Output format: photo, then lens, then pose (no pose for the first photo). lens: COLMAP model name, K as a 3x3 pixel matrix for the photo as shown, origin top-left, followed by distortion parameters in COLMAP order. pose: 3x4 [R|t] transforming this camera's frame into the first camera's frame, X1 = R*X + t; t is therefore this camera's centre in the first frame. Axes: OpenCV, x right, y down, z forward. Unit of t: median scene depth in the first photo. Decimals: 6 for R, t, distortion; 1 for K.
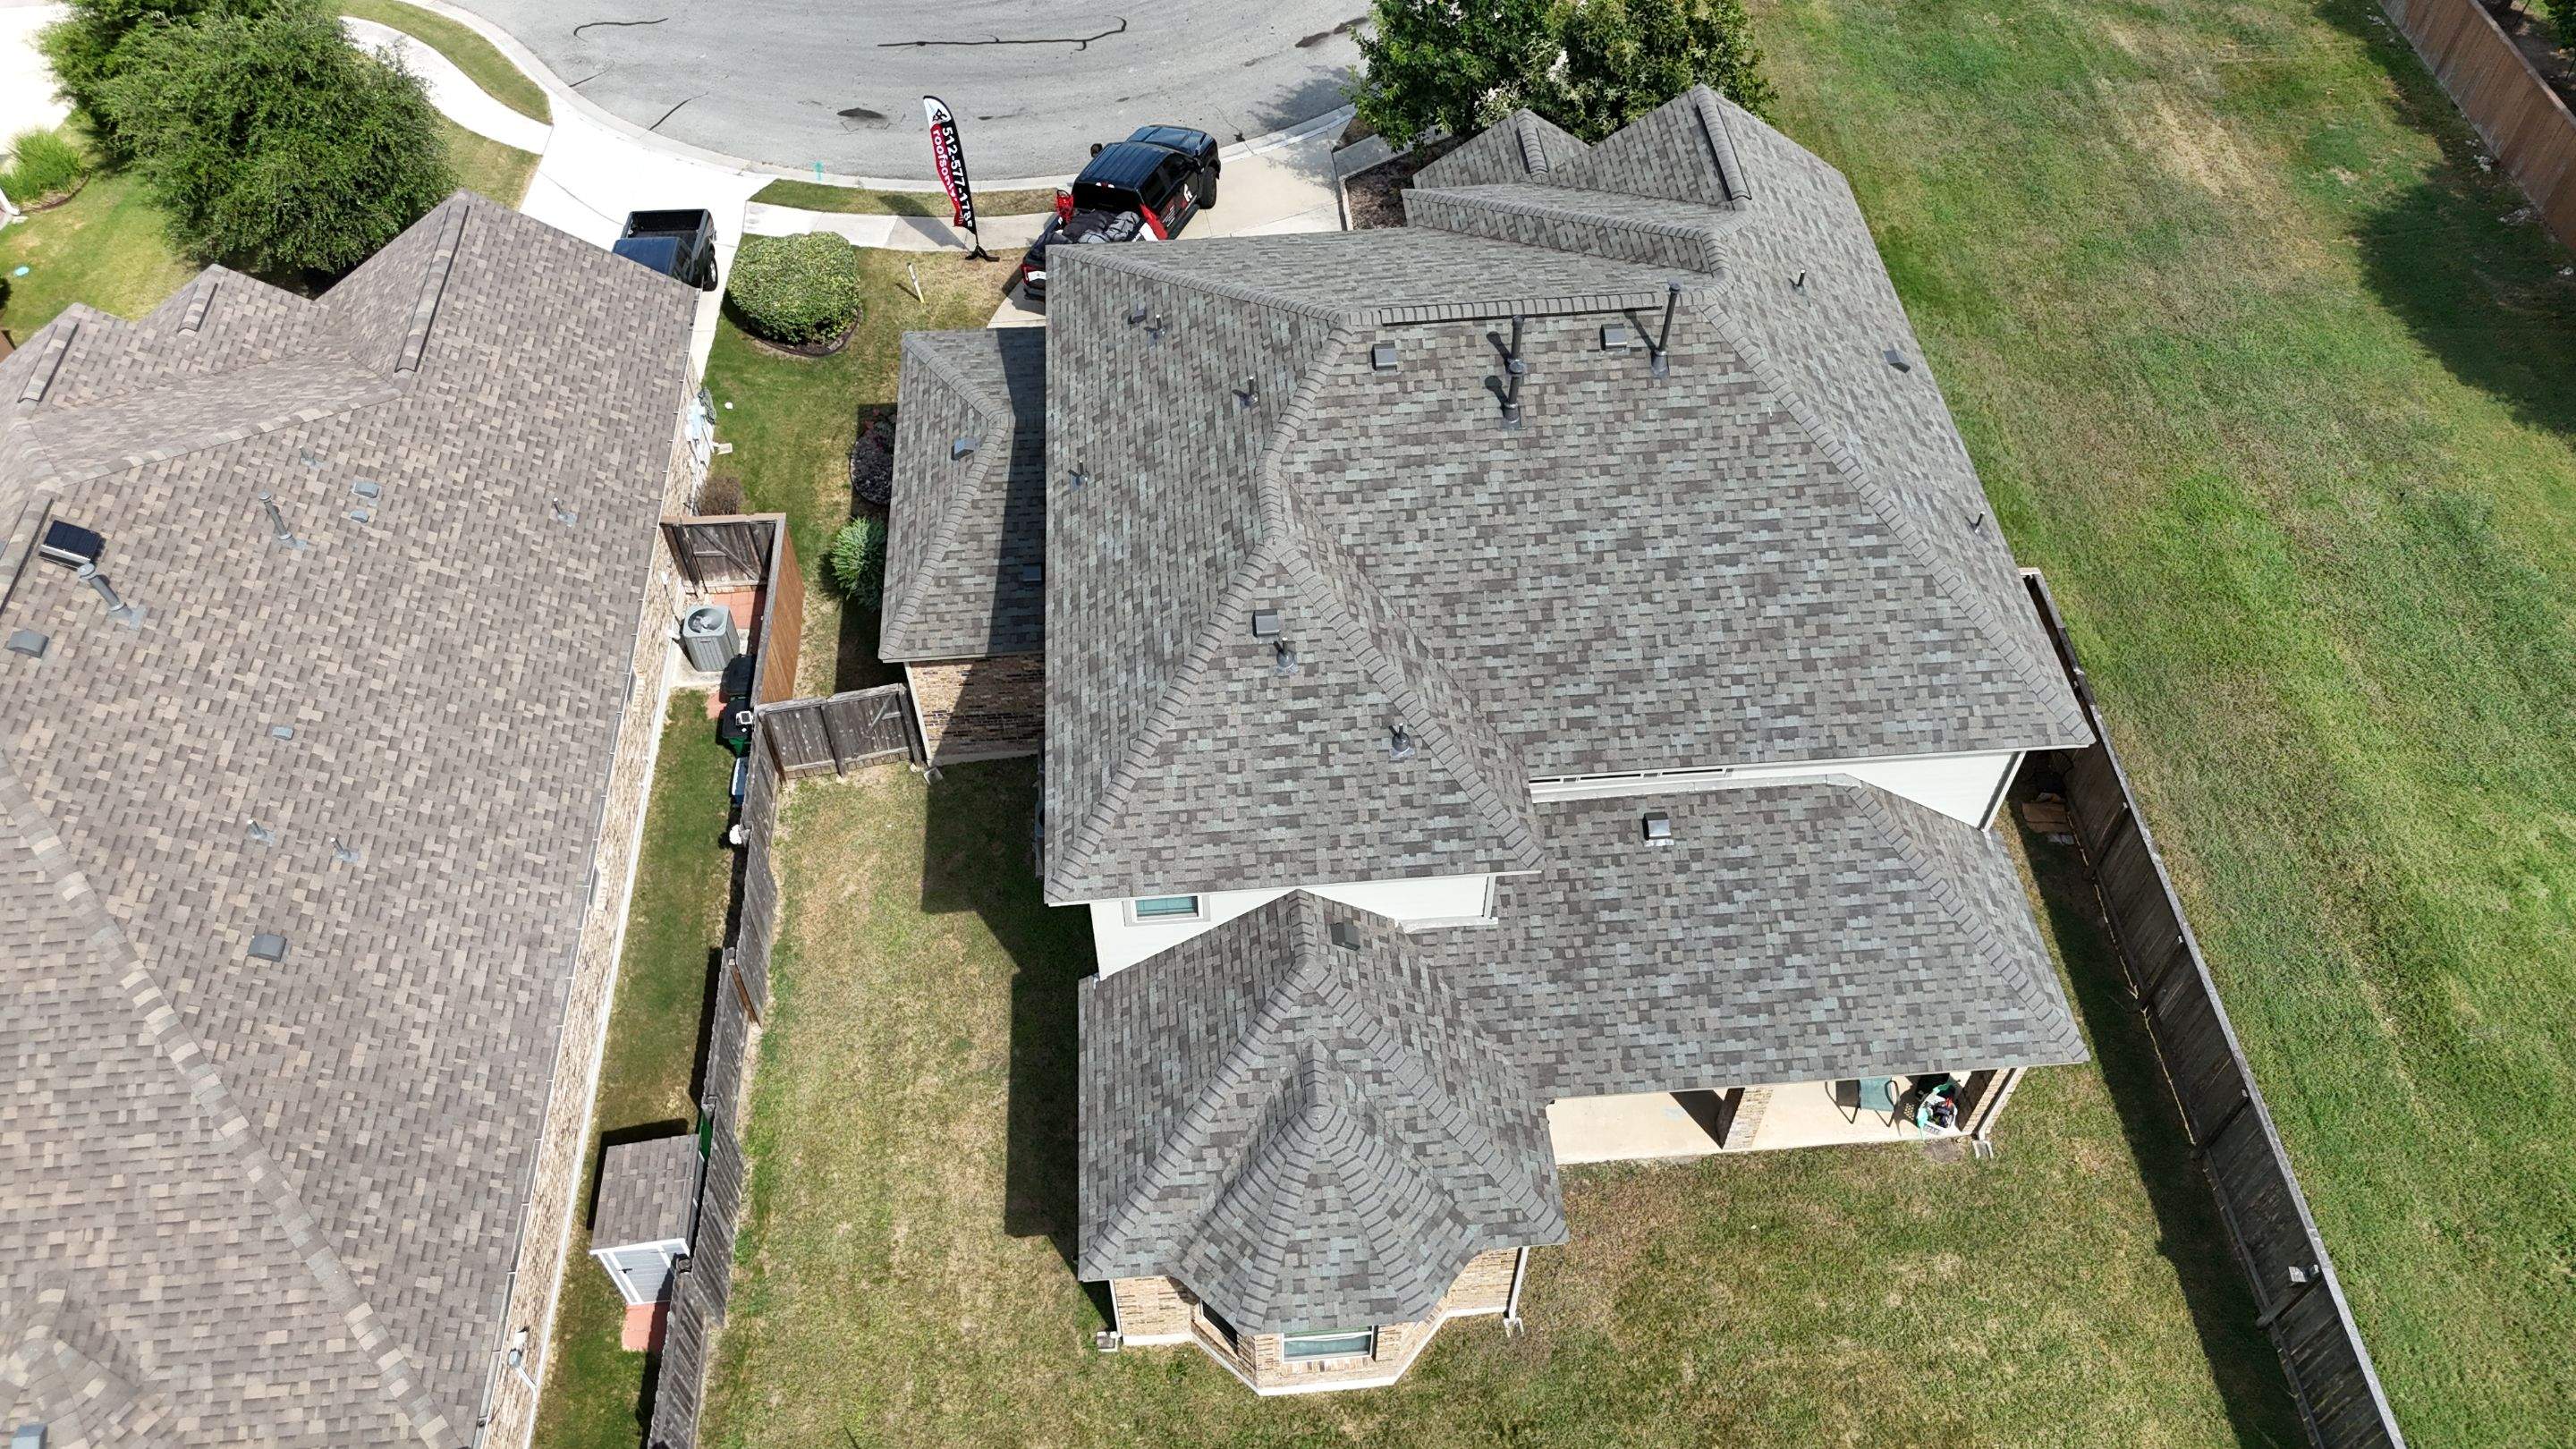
lens RADIAL K [[1901.4, 0, 1280.8], [0, 1901.4, 708.1], [0, 0, 1]] dist [0.075366, -0.075658]
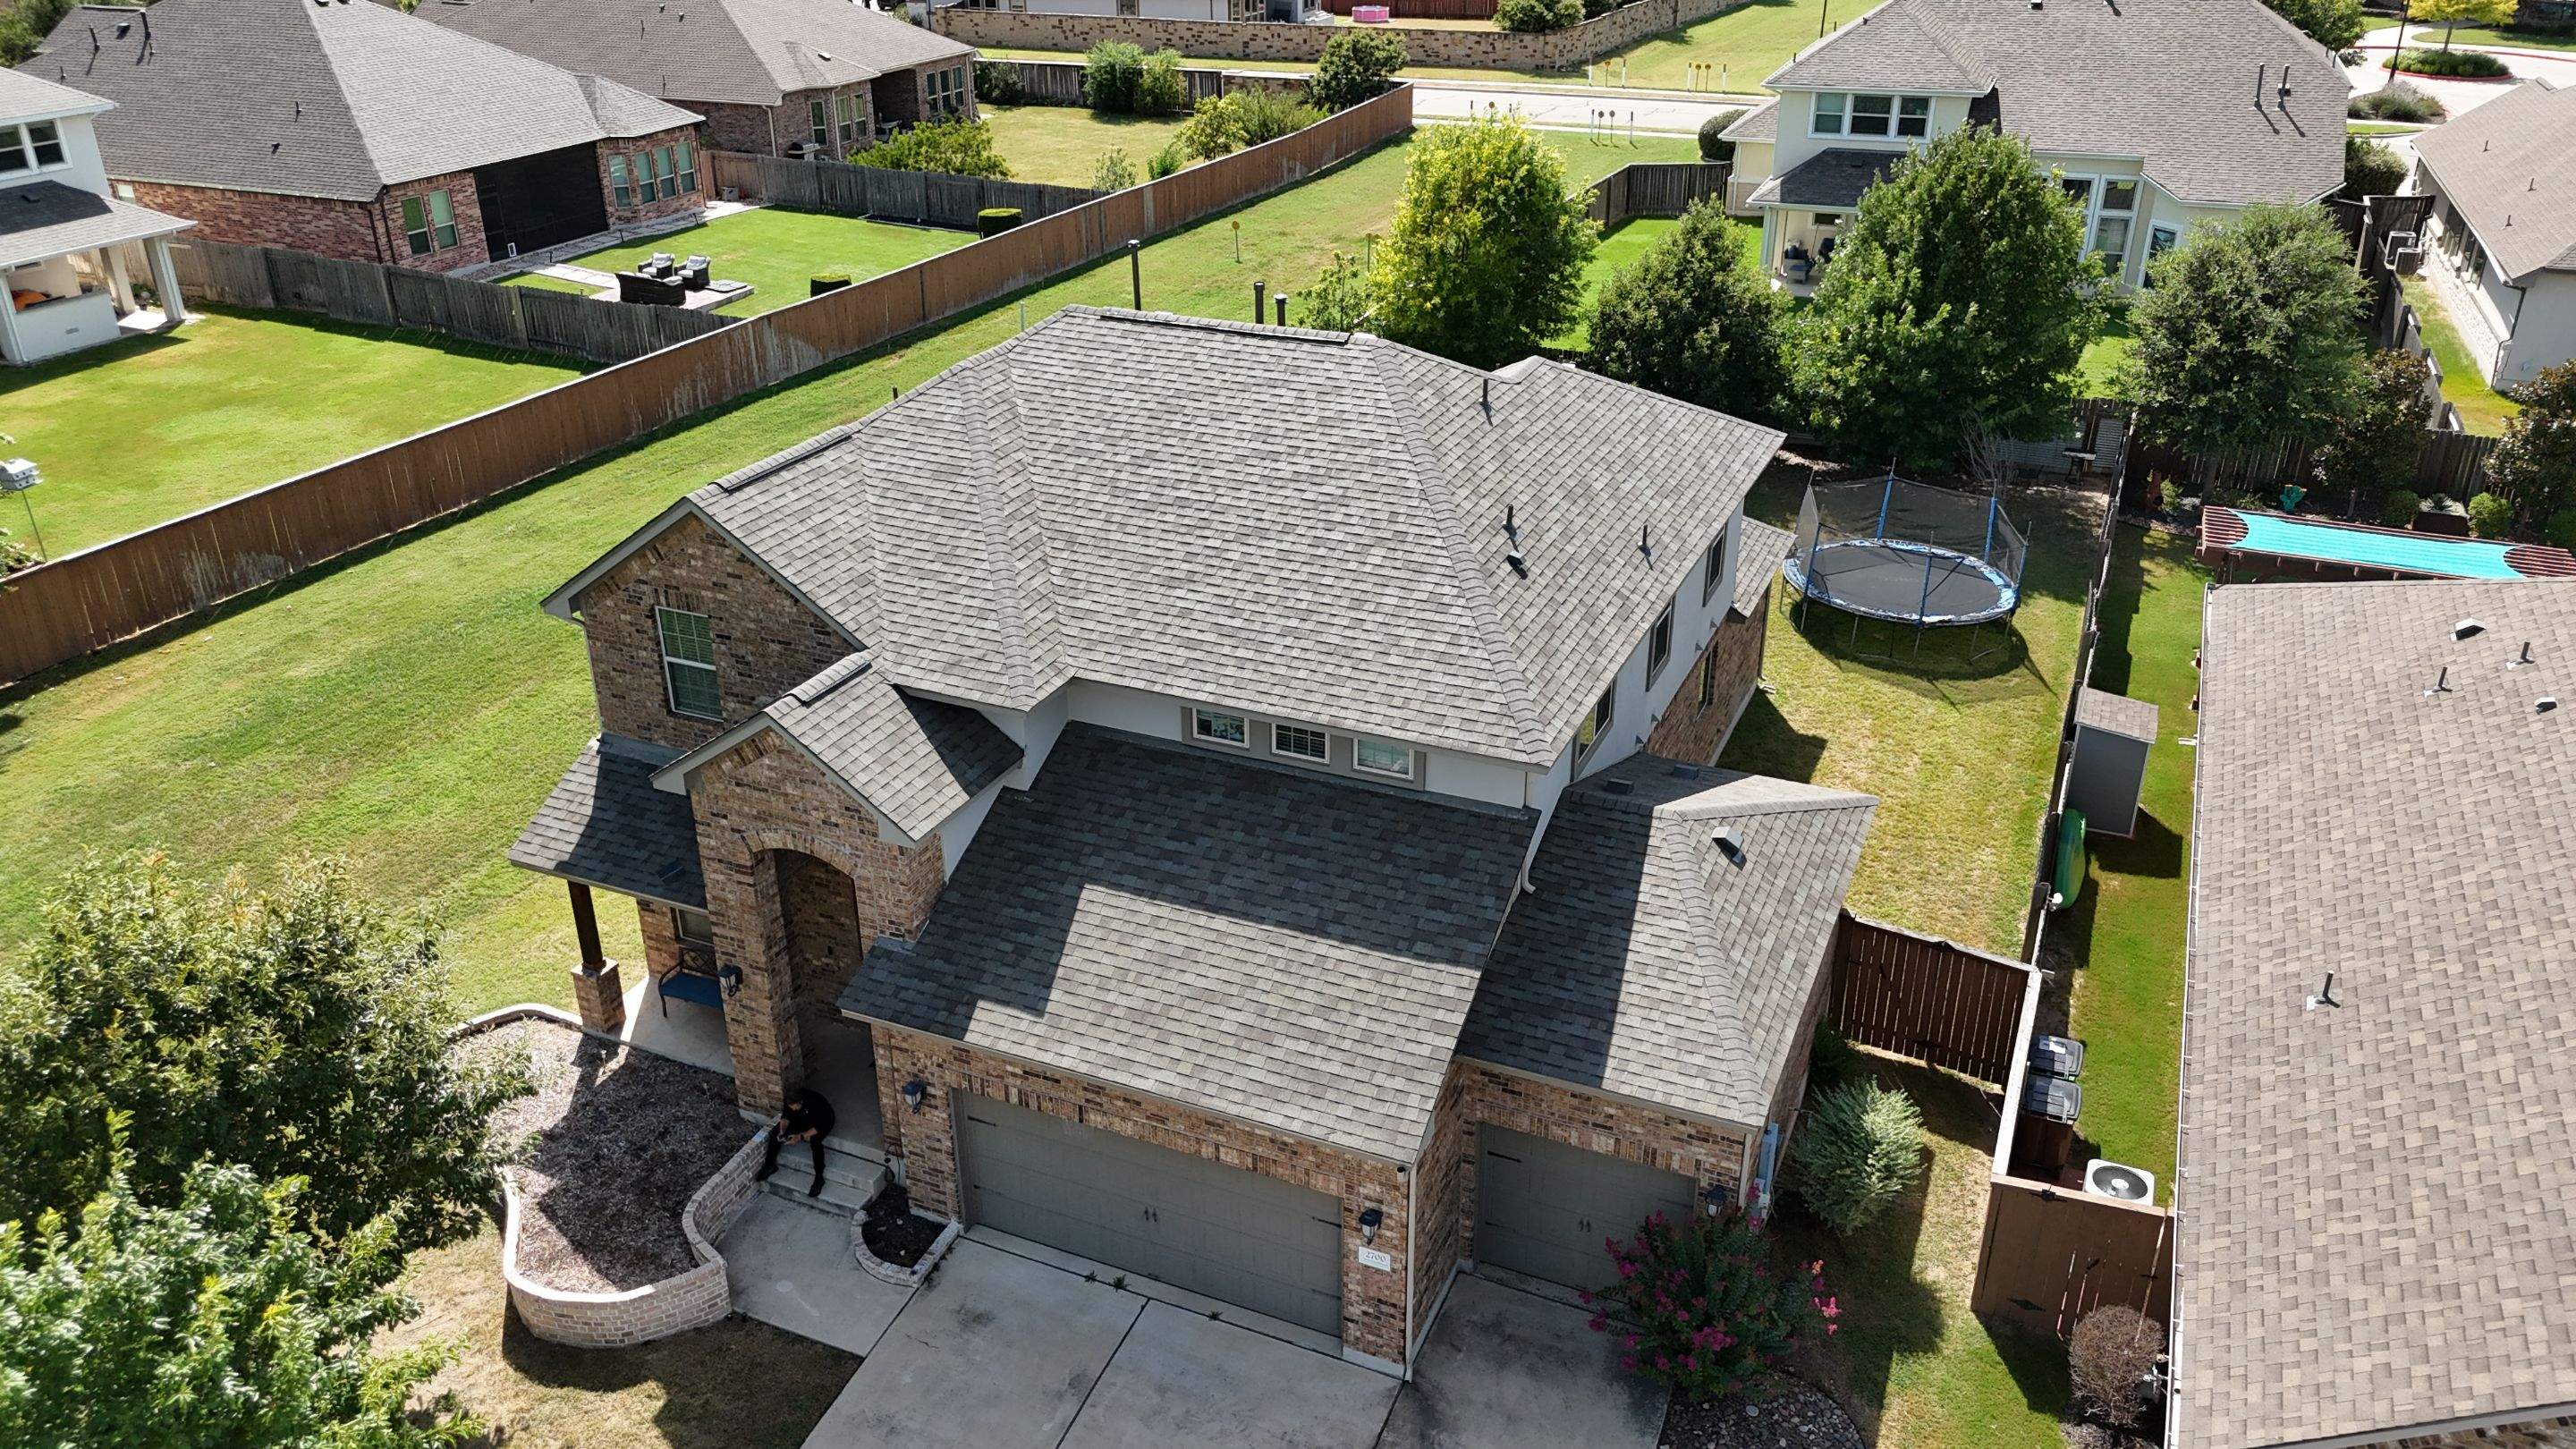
lens RADIAL K [[1901.4, 0, 1290.8], [0, 1901.4, 721.9], [0, 0, 1]] dist [0.075366, -0.075658]
pose [[-0.879259, -0.199472, 0.432567, -0.403427], [0.371433, 0.281439, 0.884777, -1.068583], [-0.298229, 0.938618, -0.173367, 1.393901]]
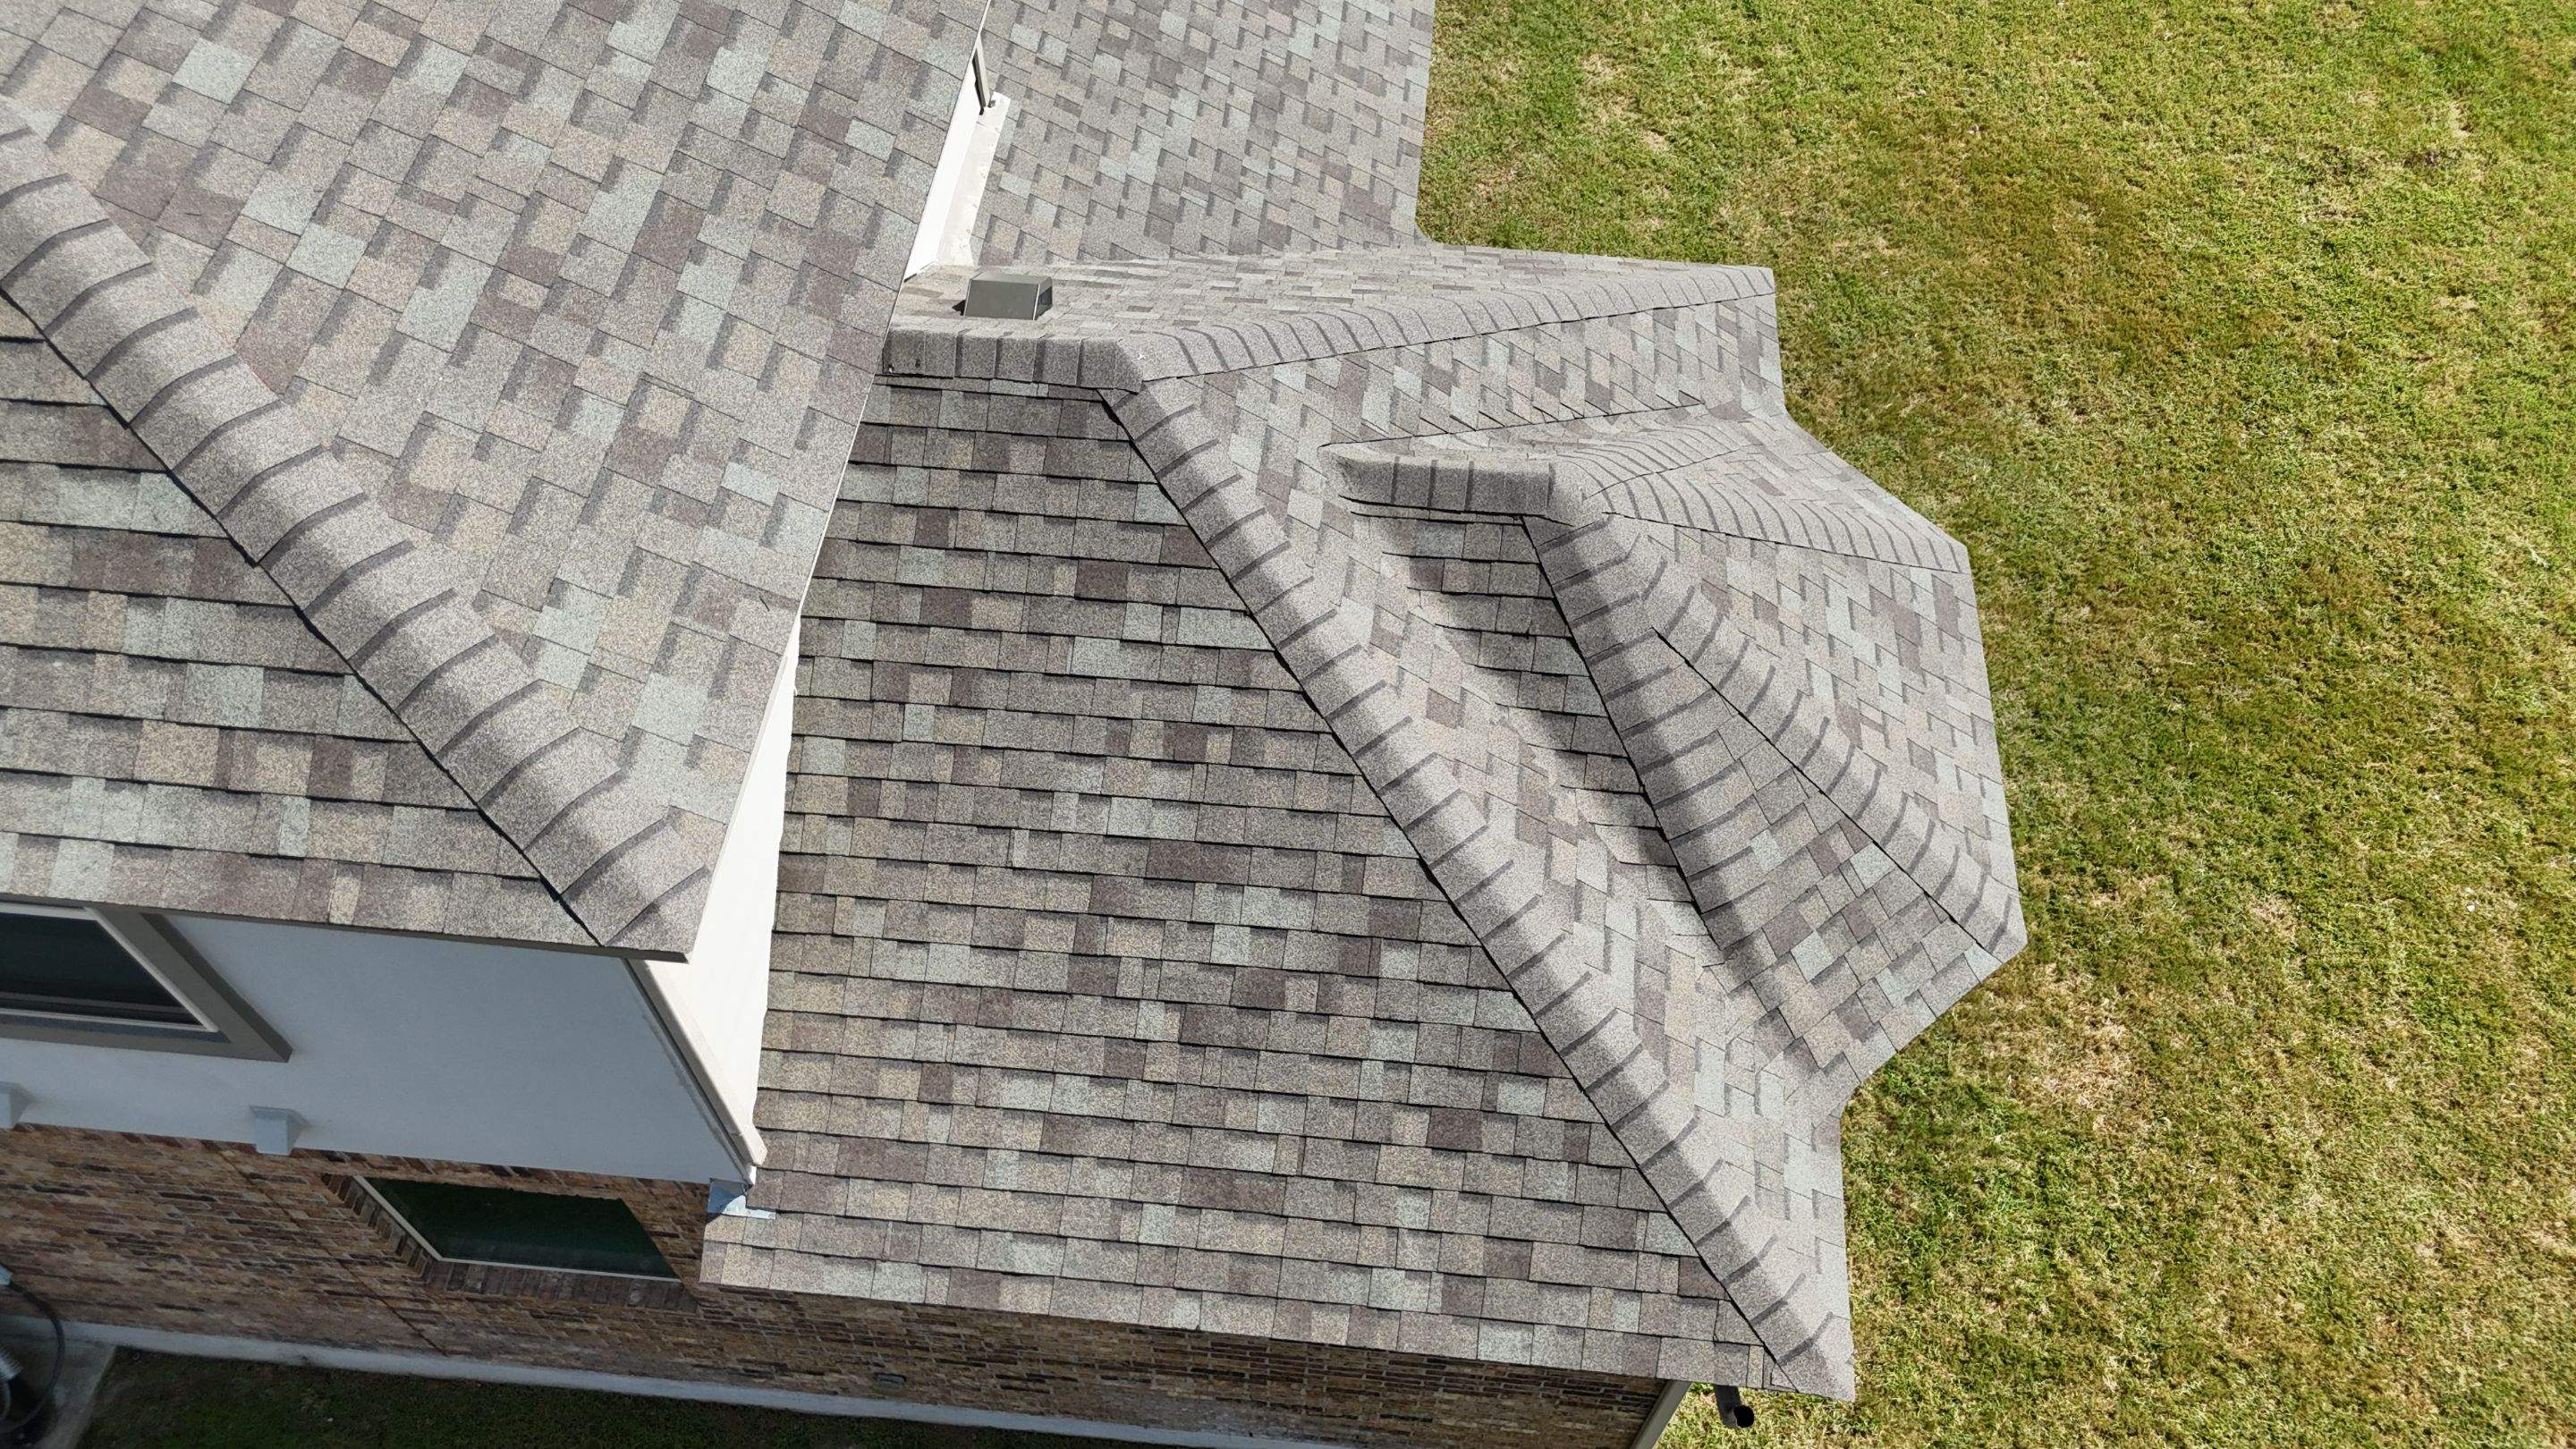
lens RADIAL K [[1901.4, 0, 1289.9], [0, 1901.4, 719.5], [0, 0, 1]] dist [0.075366, -0.075658]
pose [[0.173148, -0.799570, 0.575072, -0.188988], [0.752553, 0.484078, 0.446467, 0.045021], [-0.635361, 0.355467, 0.685536, 0.742704]]
